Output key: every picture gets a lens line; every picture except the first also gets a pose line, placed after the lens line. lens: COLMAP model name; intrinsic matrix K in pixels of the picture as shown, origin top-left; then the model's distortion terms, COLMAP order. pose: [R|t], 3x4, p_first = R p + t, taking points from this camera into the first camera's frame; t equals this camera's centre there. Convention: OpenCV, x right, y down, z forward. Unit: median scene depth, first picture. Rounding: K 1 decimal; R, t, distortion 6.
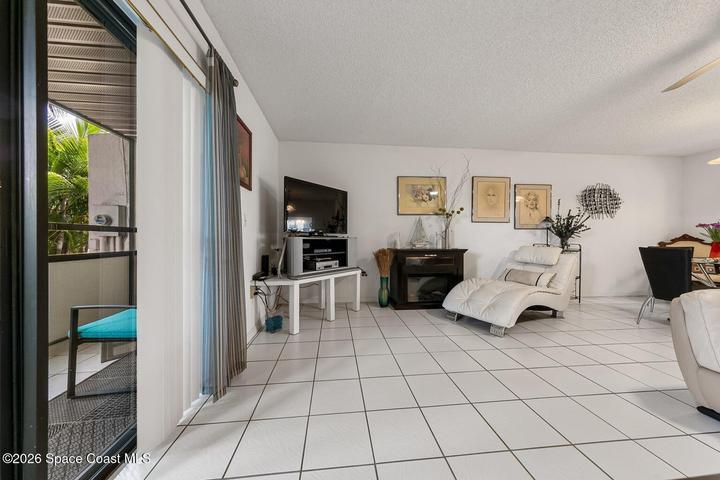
lens RADIAL K [[238.4, 0, 355.5], [0, 238.4, 239.2], [0, 0, 1]] dist [0.002739, 0.000034]
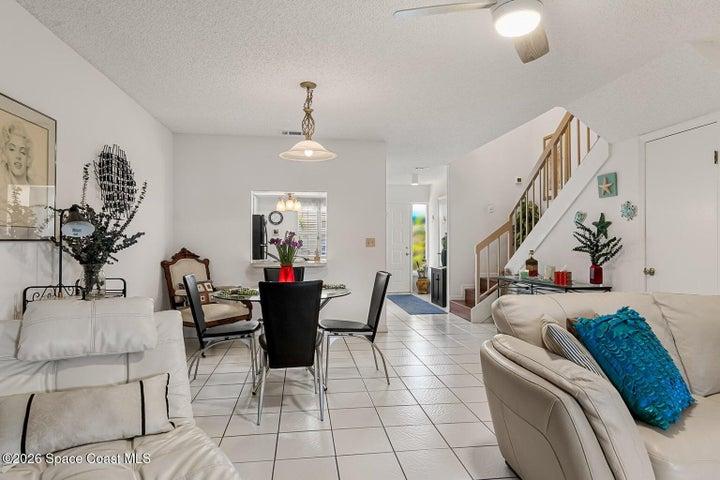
lens RADIAL K [[424.7, 0, 355.6], [0, 424.7, 238.5], [0, 0, 1]] dist [0.007958, 0.001945]
pose [[-0.034369, 0.006705, 0.999387, 0.157311], [0.004801, 0.999967, -0.006544, -0.042220], [-0.999398, 0.004573, -0.034400, 0.595477]]
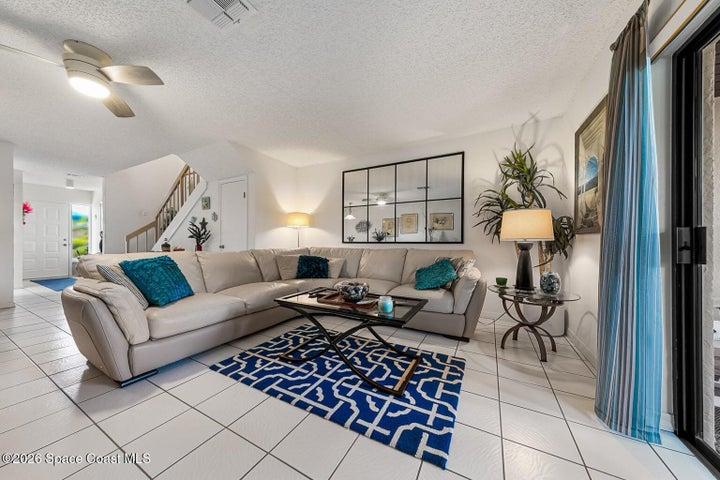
lens RADIAL K [[238.4, 0, 356.8], [0, 238.4, 242.4], [0, 0, 1]] dist [0.002739, 0.000034]
pose [[-0.837092, -0.006499, 0.547024, -0.036624], [-0.001836, 0.999957, 0.009071, -0.003264], [-0.547059, 0.006589, -0.837068, 0.493880]]
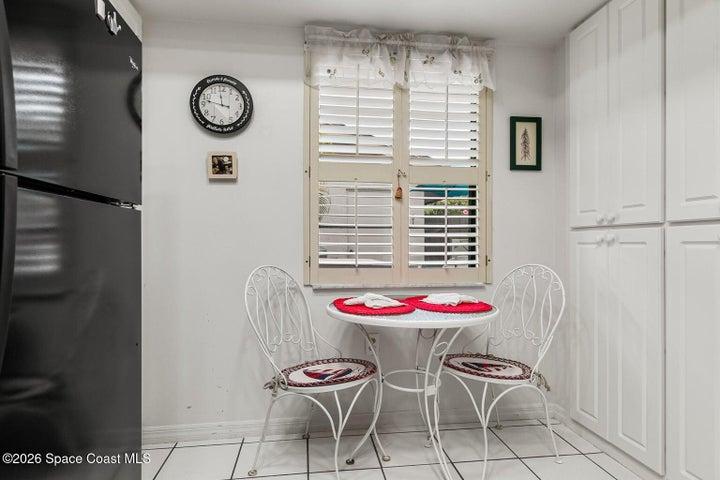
lens RADIAL K [[424.7, 0, 360.9], [0, 424.7, 243.2], [0, 0, 1]] dist [0.007958, 0.001945]
pose [[-0.044339, -0.011307, 0.998953, 2.038797], [0.004380, 0.999924, 0.011513, 0.000925], [-0.999007, 0.004886, -0.044286, 0.810050]]
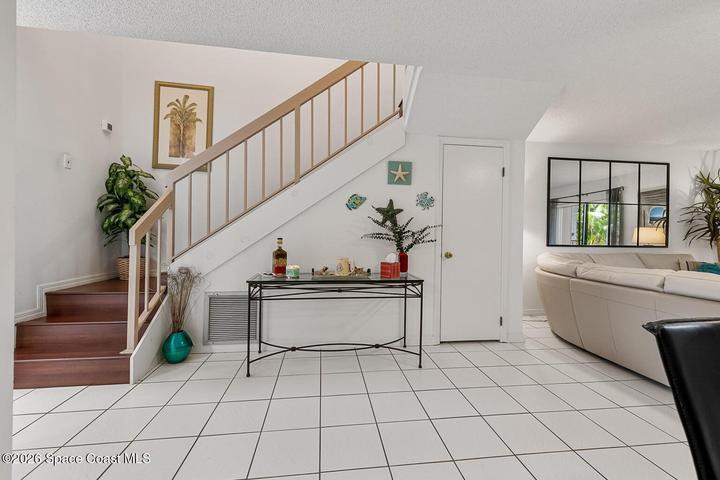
lens RADIAL K [[293.7, 0, 360.1], [0, 293.7, 235.1], [0, 0, 1]] dist [0.004215, 0.000082]
pose [[-0.999068, -0.018661, -0.038925, 1.319381], [-0.018874, 0.999809, 0.005128, -0.023911], [0.038822, 0.005858, -0.999229, 0.665827]]
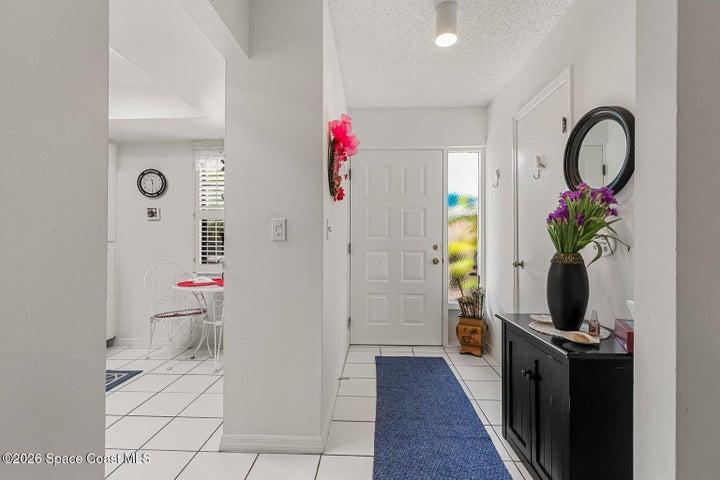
lens RADIAL K [[333.2, 0, 359.6], [0, 333.2, 244.4], [0, 0, 1]] dist [0.003823, 0.000159]
pose [[0.136258, -0.014647, 0.990565, 1.785234], [0.003734, 0.999891, 0.014272, -0.022313], [-0.990666, 0.001754, 0.136298, 0.277663]]
